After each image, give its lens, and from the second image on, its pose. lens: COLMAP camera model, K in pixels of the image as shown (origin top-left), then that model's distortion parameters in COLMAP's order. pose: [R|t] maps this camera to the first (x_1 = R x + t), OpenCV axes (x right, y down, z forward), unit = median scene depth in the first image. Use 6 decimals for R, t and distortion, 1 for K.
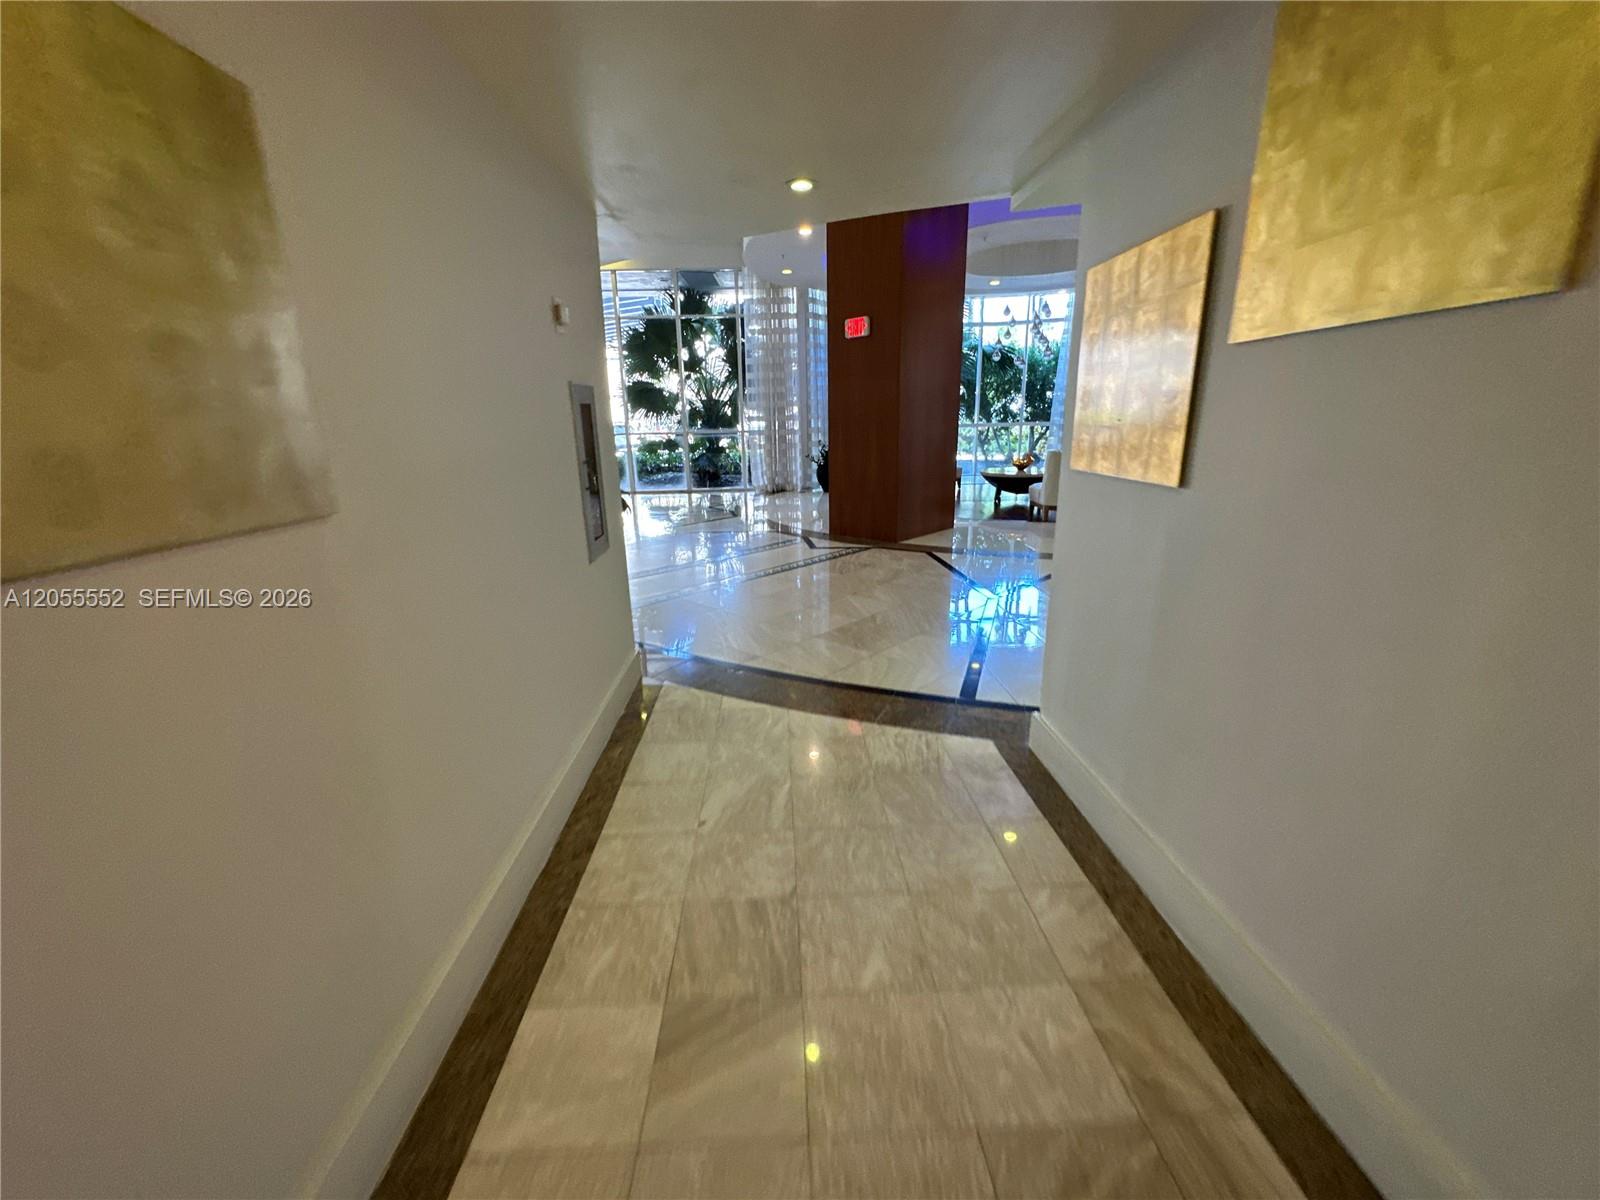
lens RADIAL K [[638.7, 0, 800.0], [0, 638.7, 600.0], [0, 0, 1]] dist [-0.000068, -0.000128]
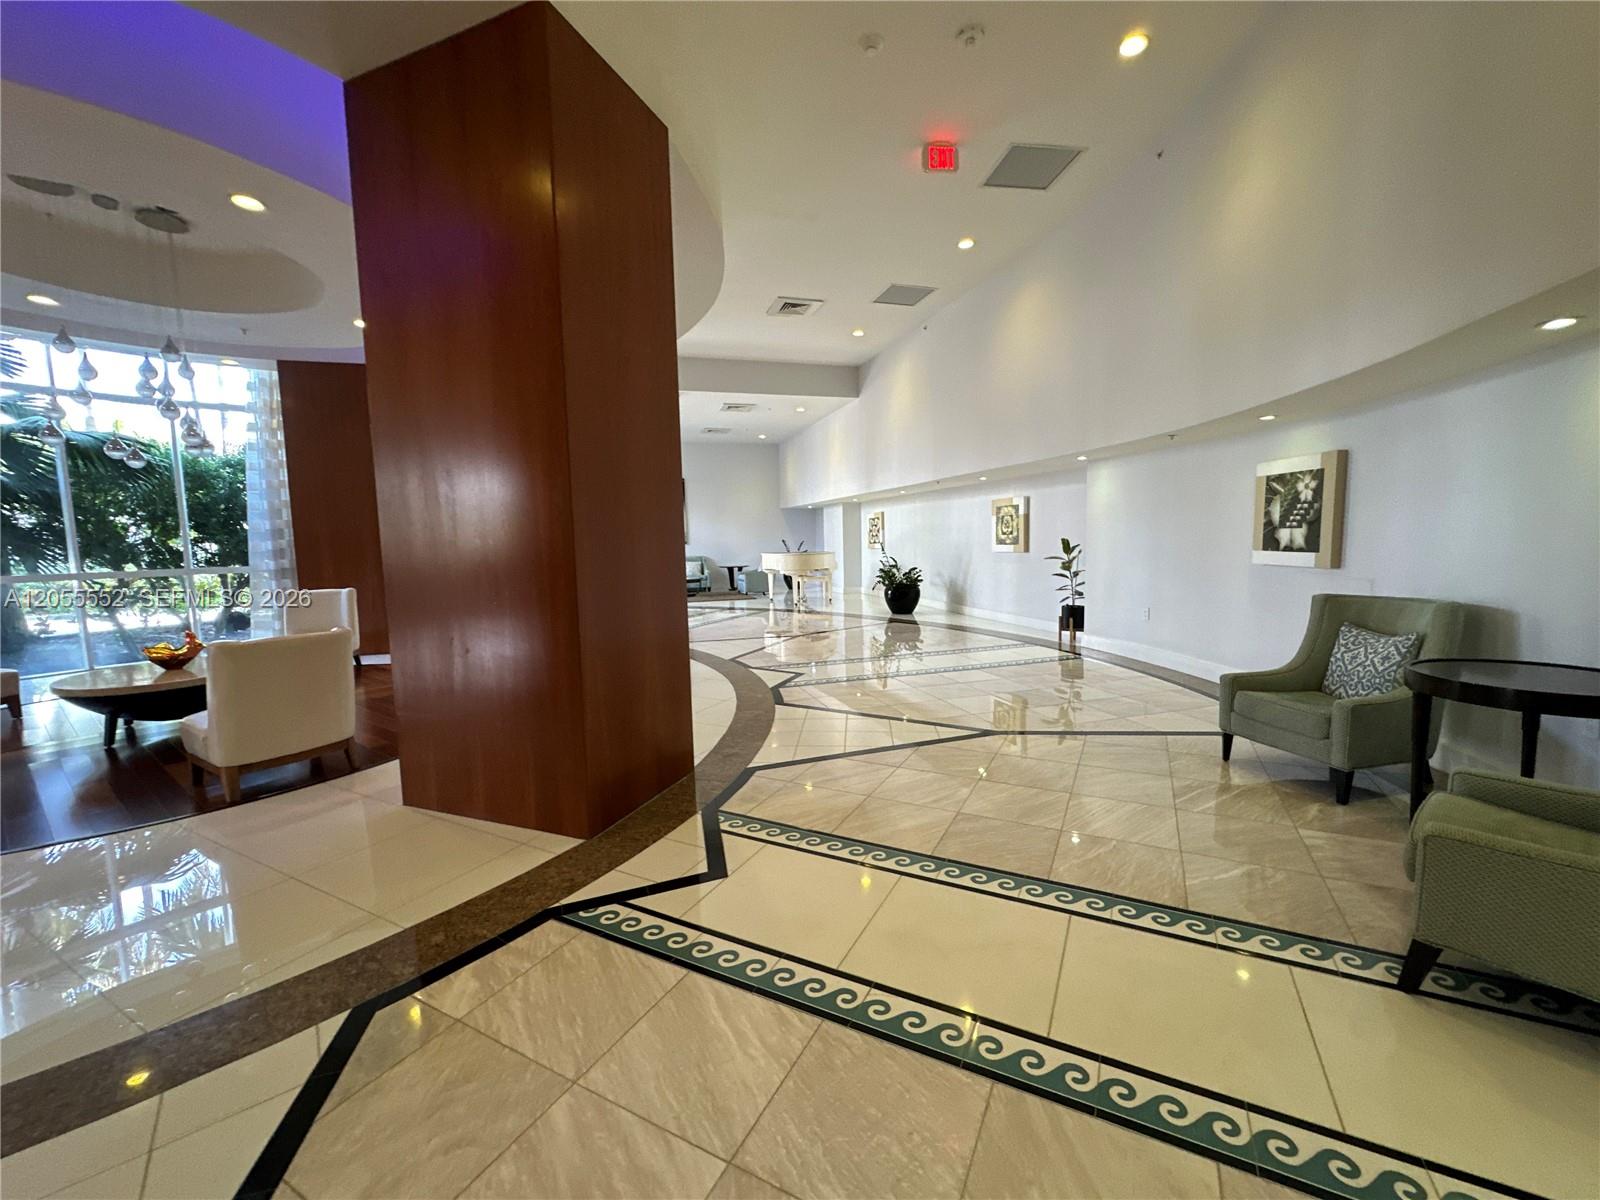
lens RADIAL K [[638.7, 0, 800.0], [0, 638.7, 600.0], [0, 0, 1]] dist [-0.000068, -0.000128]
pose [[0.495991, -0.066563, 0.865773, 0.110609], [0.244475, 0.967429, -0.065678, -0.070729], [-0.833202, 0.244235, 0.496109, 0.235224]]
